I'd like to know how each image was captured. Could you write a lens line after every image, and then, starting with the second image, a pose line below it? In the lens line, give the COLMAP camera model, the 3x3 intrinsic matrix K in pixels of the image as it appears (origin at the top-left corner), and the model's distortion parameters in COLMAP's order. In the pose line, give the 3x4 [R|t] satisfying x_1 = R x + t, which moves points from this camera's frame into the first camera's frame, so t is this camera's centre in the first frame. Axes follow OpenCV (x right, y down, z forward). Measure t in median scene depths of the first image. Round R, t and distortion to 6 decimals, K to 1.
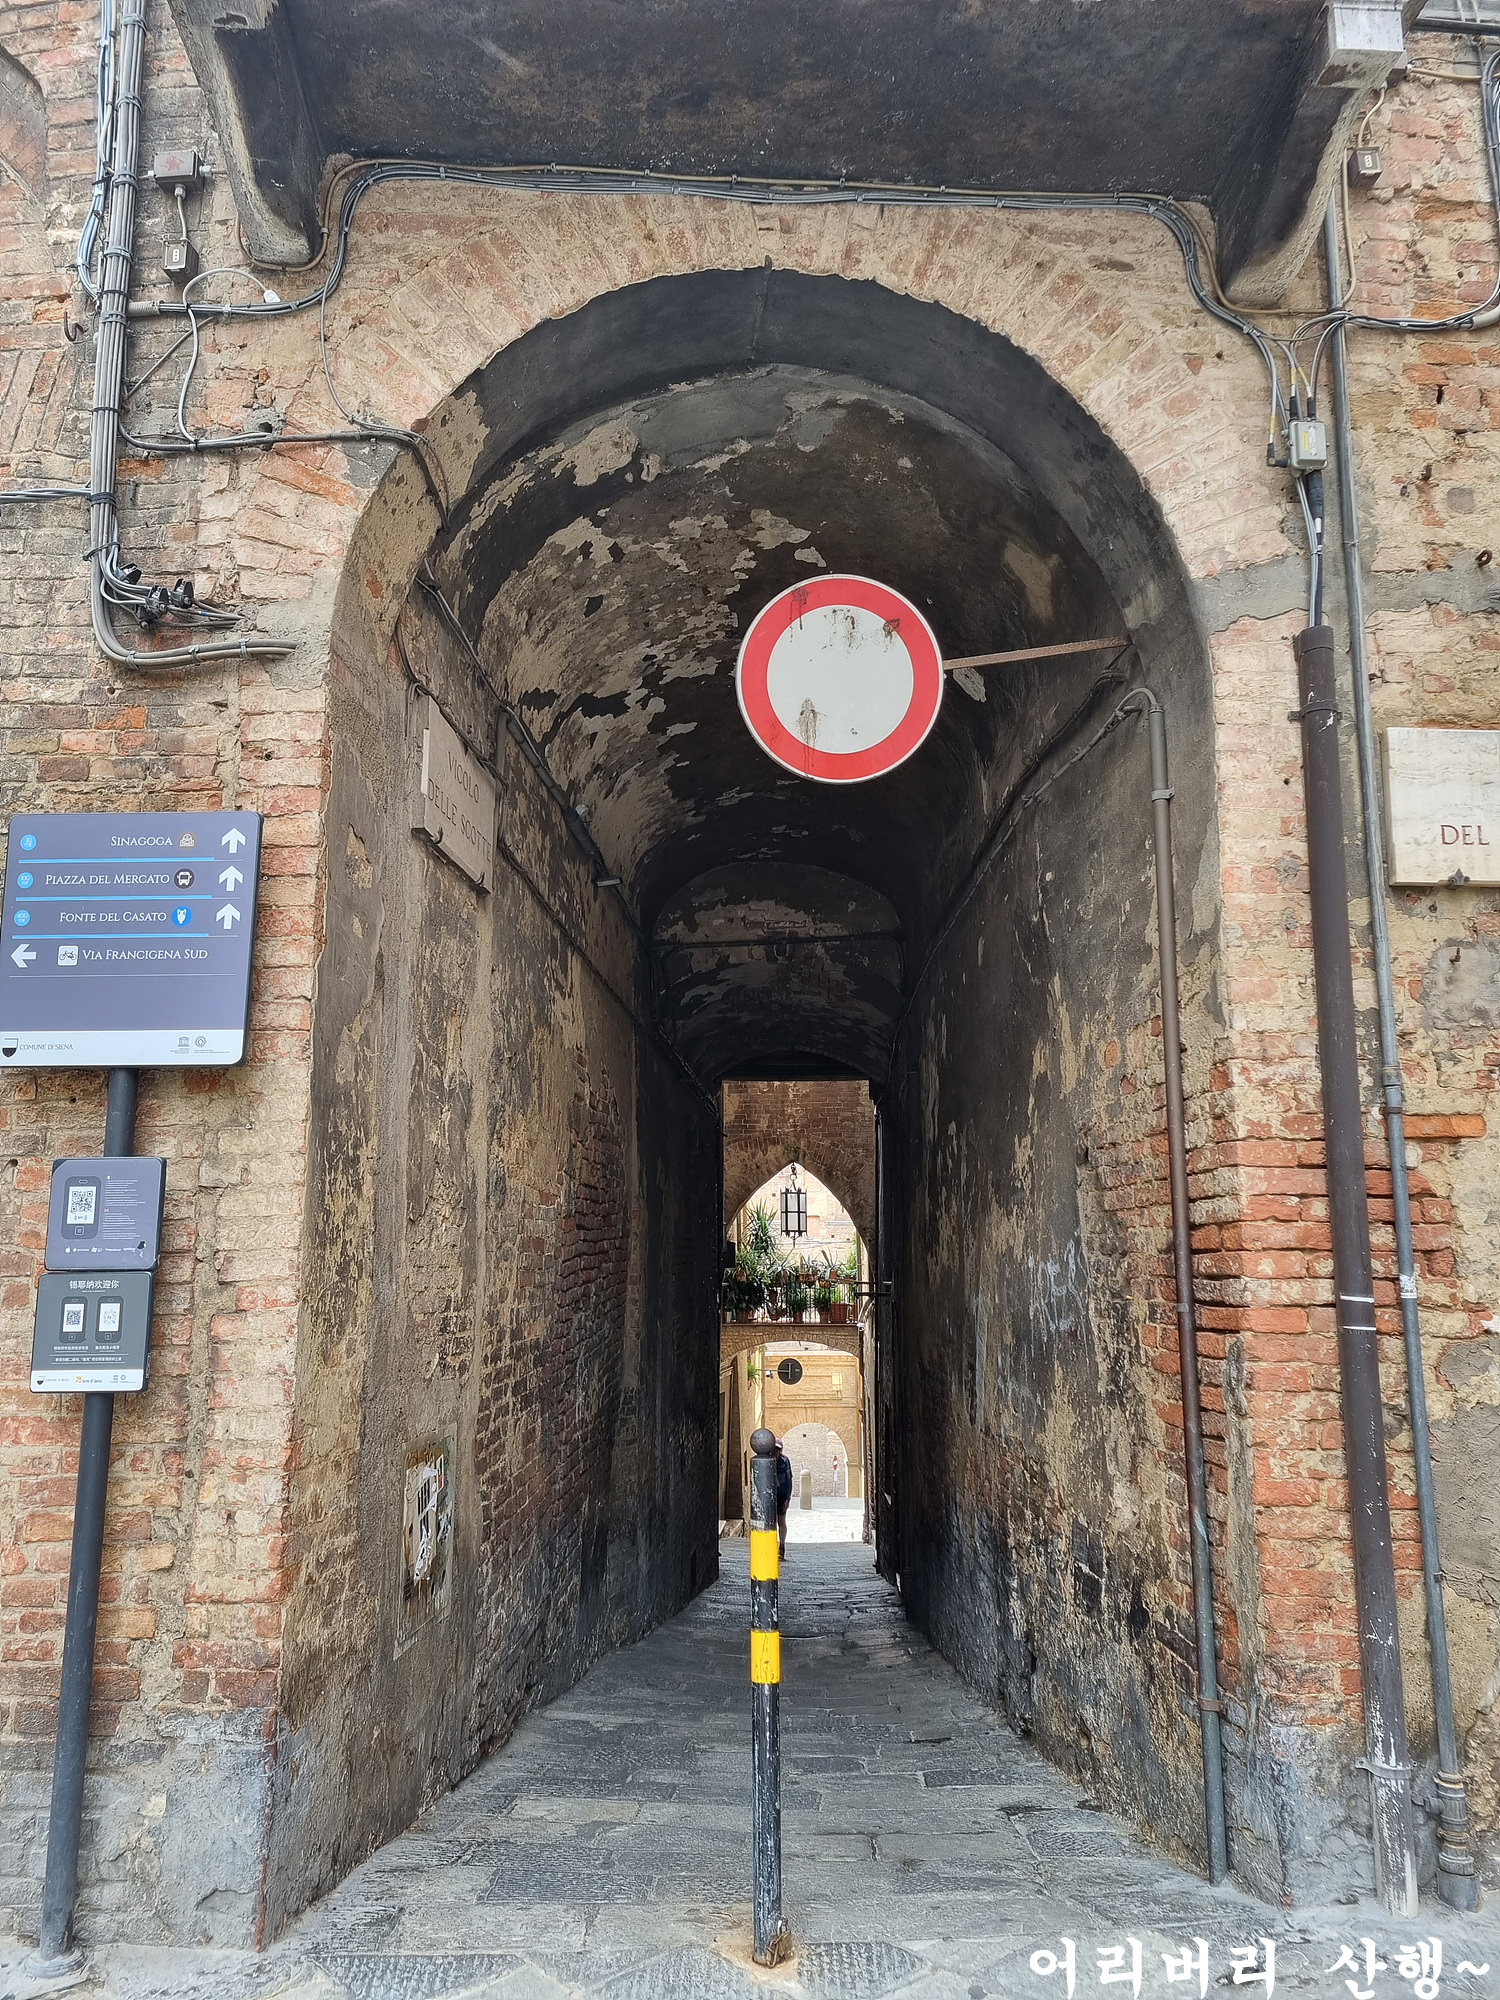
lens RADIAL K [[1501.2, 0, 754.1], [0, 1501.2, 996.8], [0, 0, 1]] dist [0.064565, 0.001409]
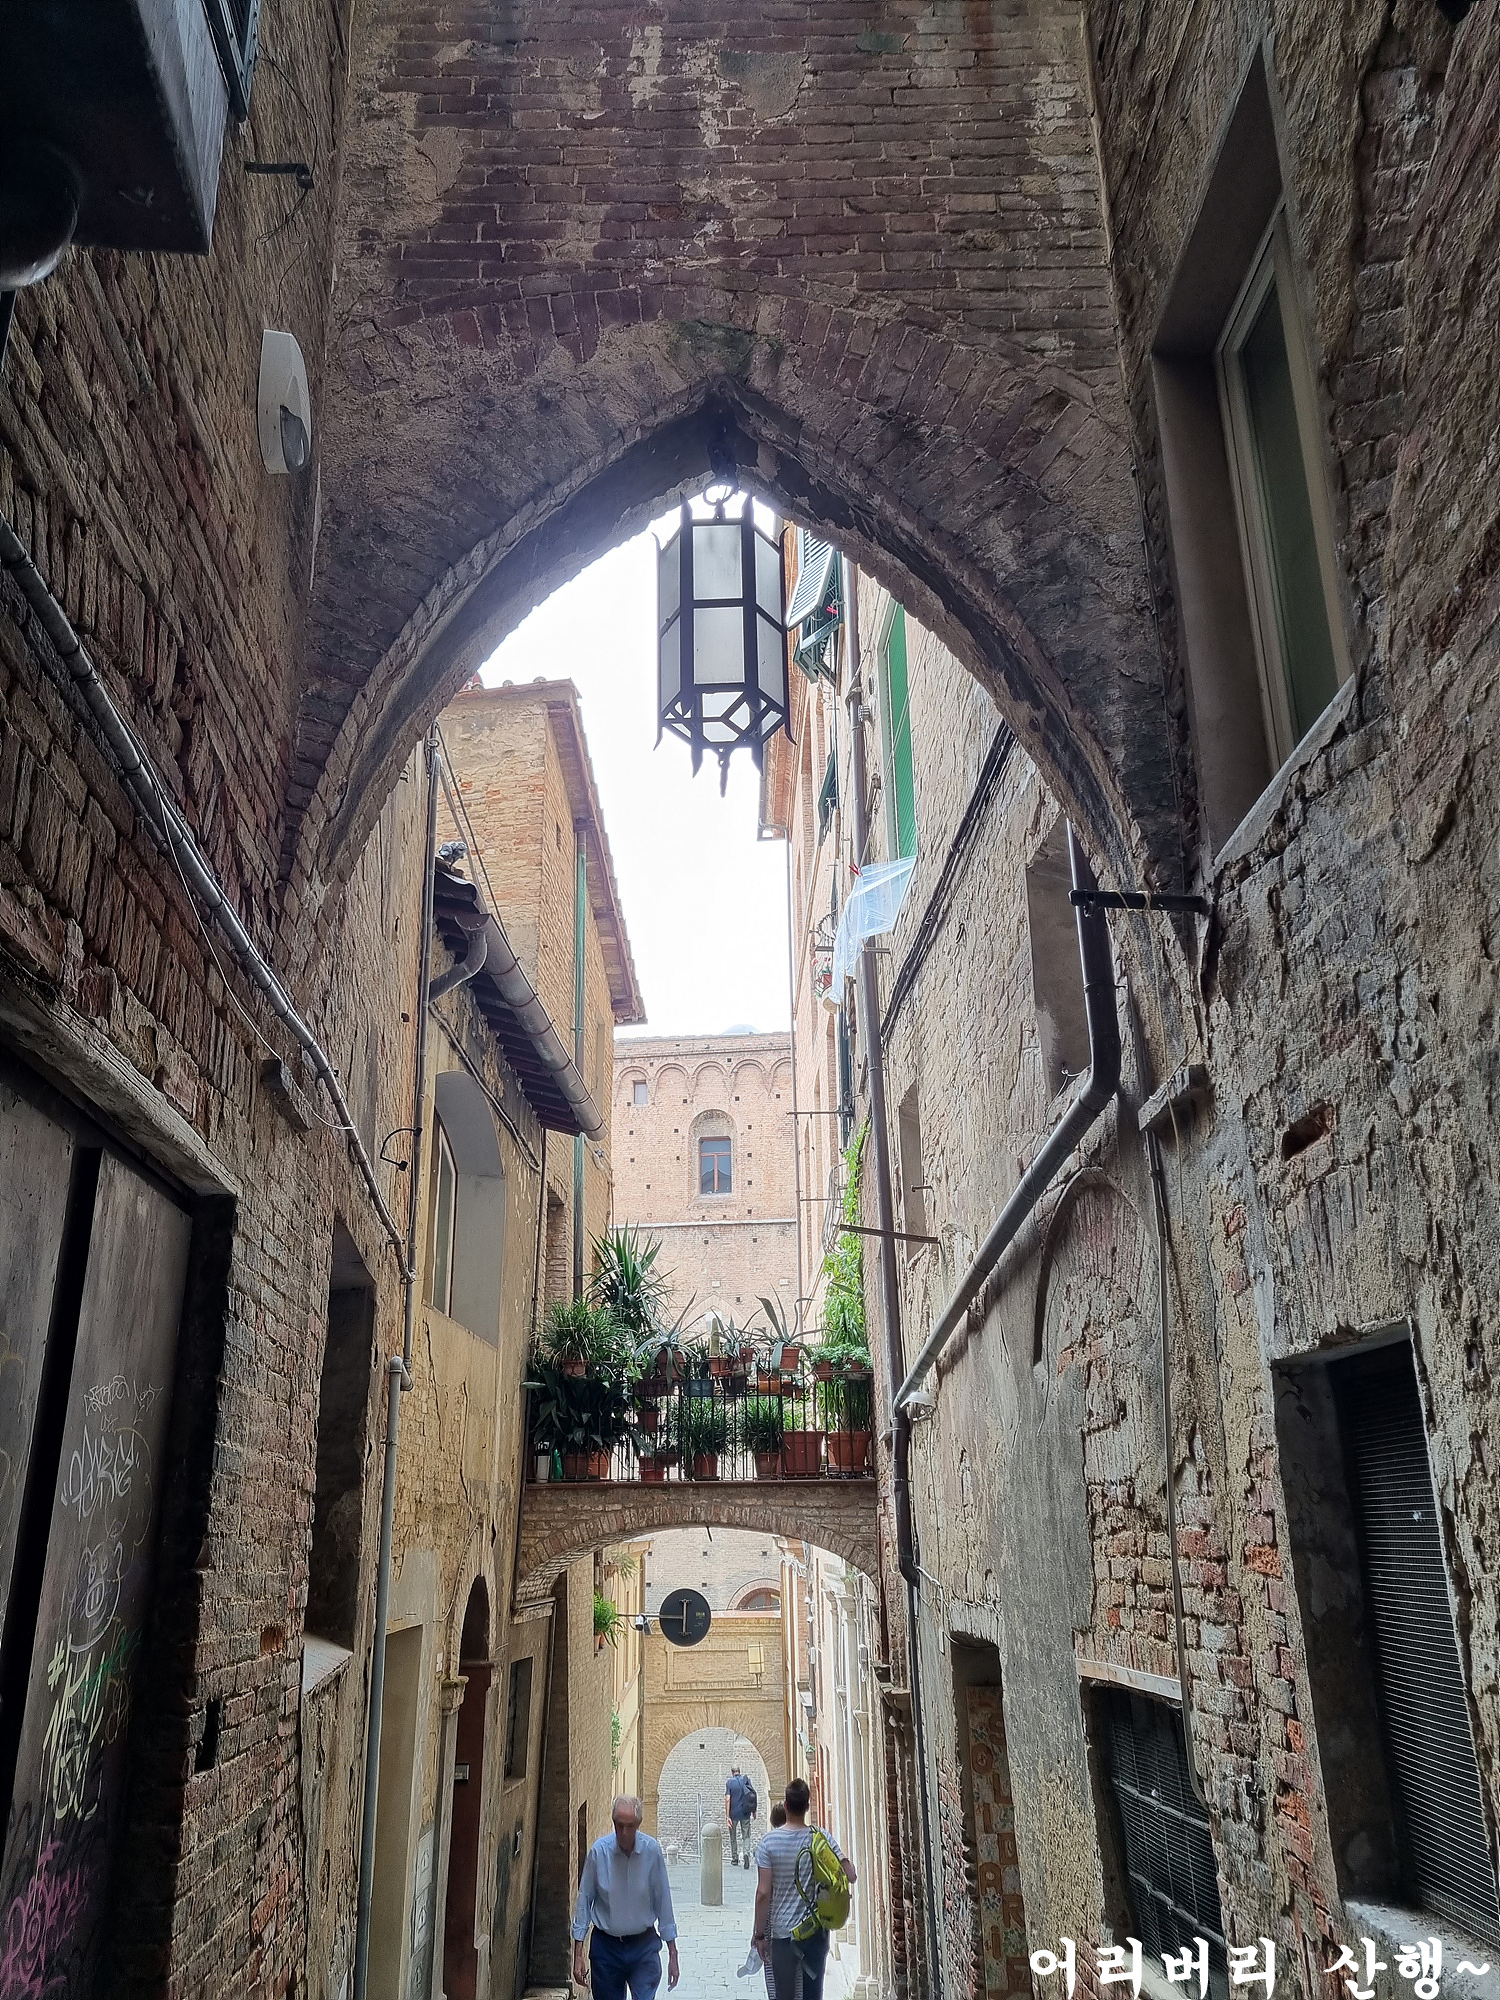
lens RADIAL K [[1501.2, 0, 745.3], [0, 1501.2, 998.6], [0, 0, 1]] dist [0.064565, 0.001409]
pose [[0.997963, 0.011395, 0.062772, 0.011739], [-0.000616, 0.985594, -0.169125, 0.153886], [-0.063795, 0.168742, 0.983594, 0.553268]]
